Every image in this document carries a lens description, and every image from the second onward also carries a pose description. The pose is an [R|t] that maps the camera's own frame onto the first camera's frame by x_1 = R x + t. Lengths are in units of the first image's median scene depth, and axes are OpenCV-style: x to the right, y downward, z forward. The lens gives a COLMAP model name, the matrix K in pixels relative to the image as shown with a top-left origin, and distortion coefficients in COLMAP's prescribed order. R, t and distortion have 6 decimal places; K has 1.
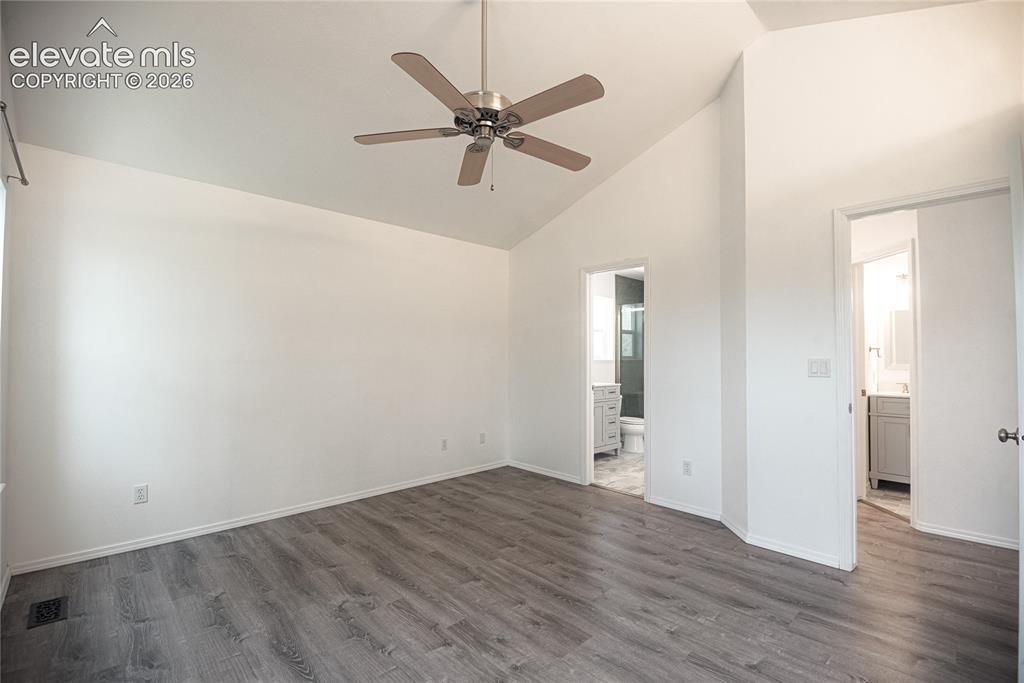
lens RADIAL K [[444.6, 0, 513.5], [0, 444.6, 346.6], [0, 0, 1]] dist [0.023805, -0.023951]
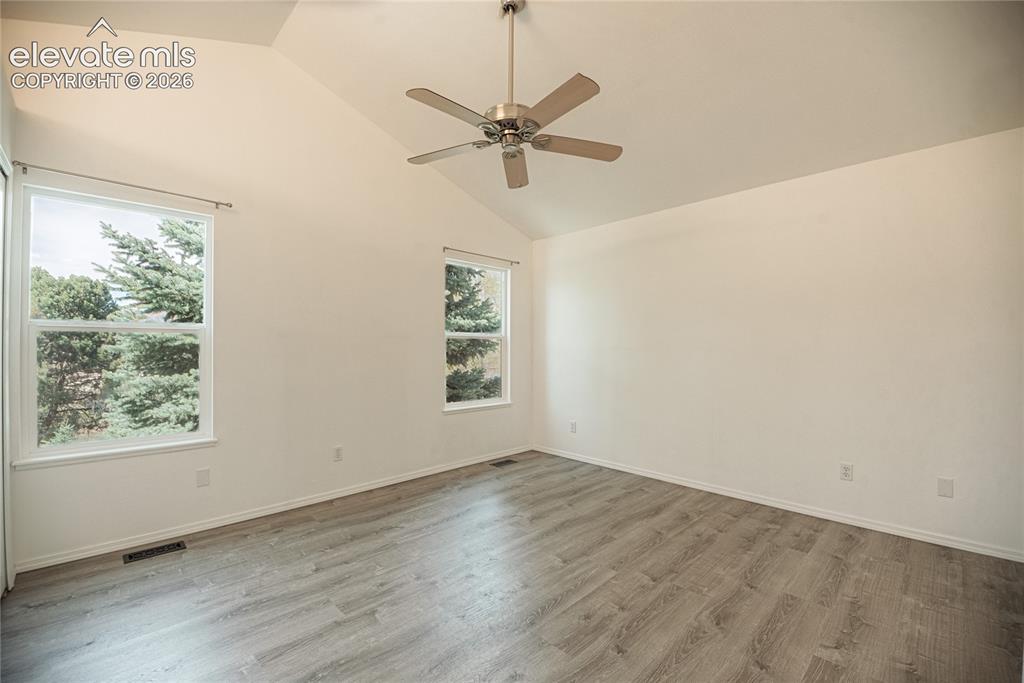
lens RADIAL K [[432.0, 0, 514.2], [0, 432.0, 342.6], [0, 0, 1]] dist [0.012053, -0.000778]
pose [[0.016266, -0.010294, -0.999815, 0.834709], [0.022336, 0.999701, -0.009929, 0.028976], [0.999618, -0.022170, 0.016491, 0.810888]]
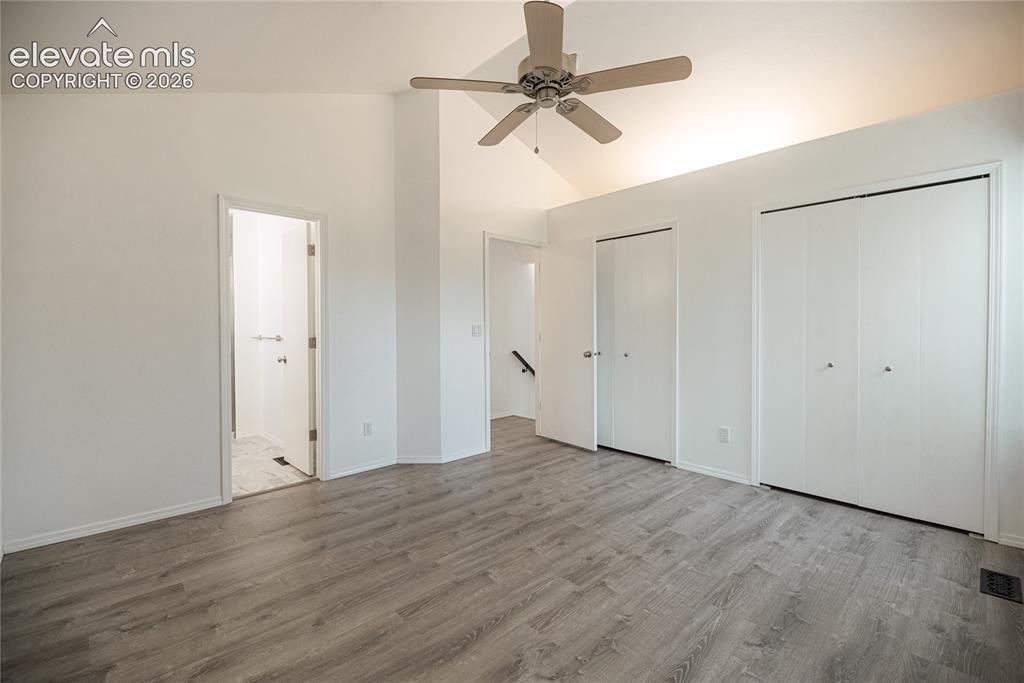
lens RADIAL K [[451.4, 0, 508.5], [0, 451.4, 329.4], [0, 0, 1]] dist [0.035973, -0.025027]
pose [[0.012316, -0.010222, 0.999872, -0.897853], [-0.019123, 0.999762, 0.010457, 0.027324], [-0.999741, -0.019249, 0.012118, 0.878653]]
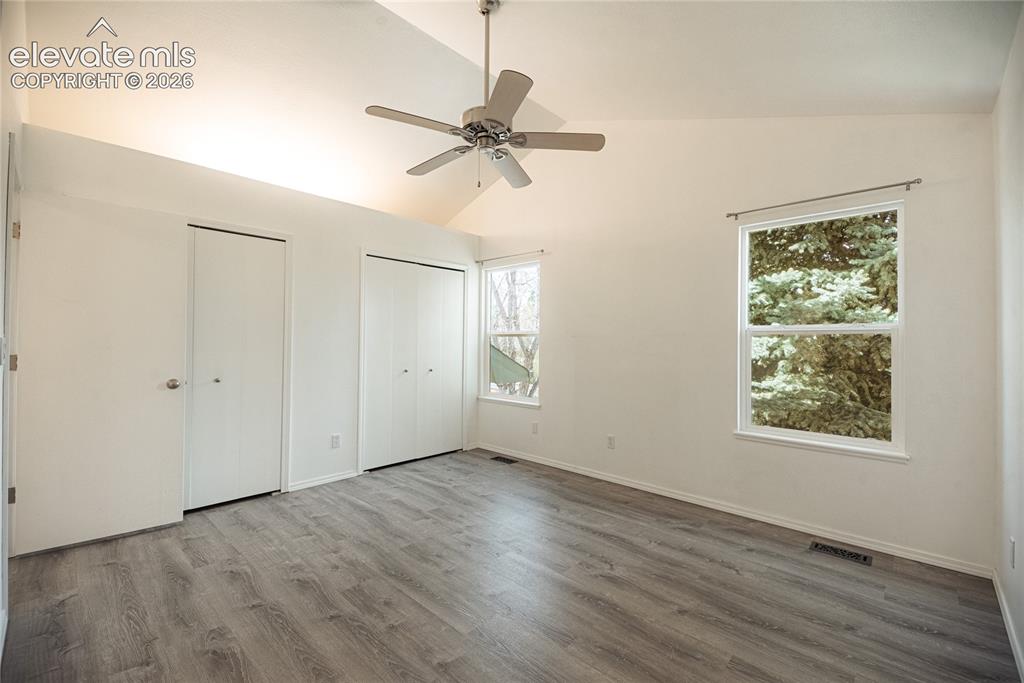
lens RADIAL K [[432.0, 0, 514.2], [0, 432.0, 342.6], [0, 0, 1]] dist [0.012053, -0.000778]
pose [[-0.998625, -0.008572, -0.051717, -0.069770], [-0.007317, 0.999675, -0.024417, 0.044132], [0.051910, -0.024005, -0.998363, 1.712746]]
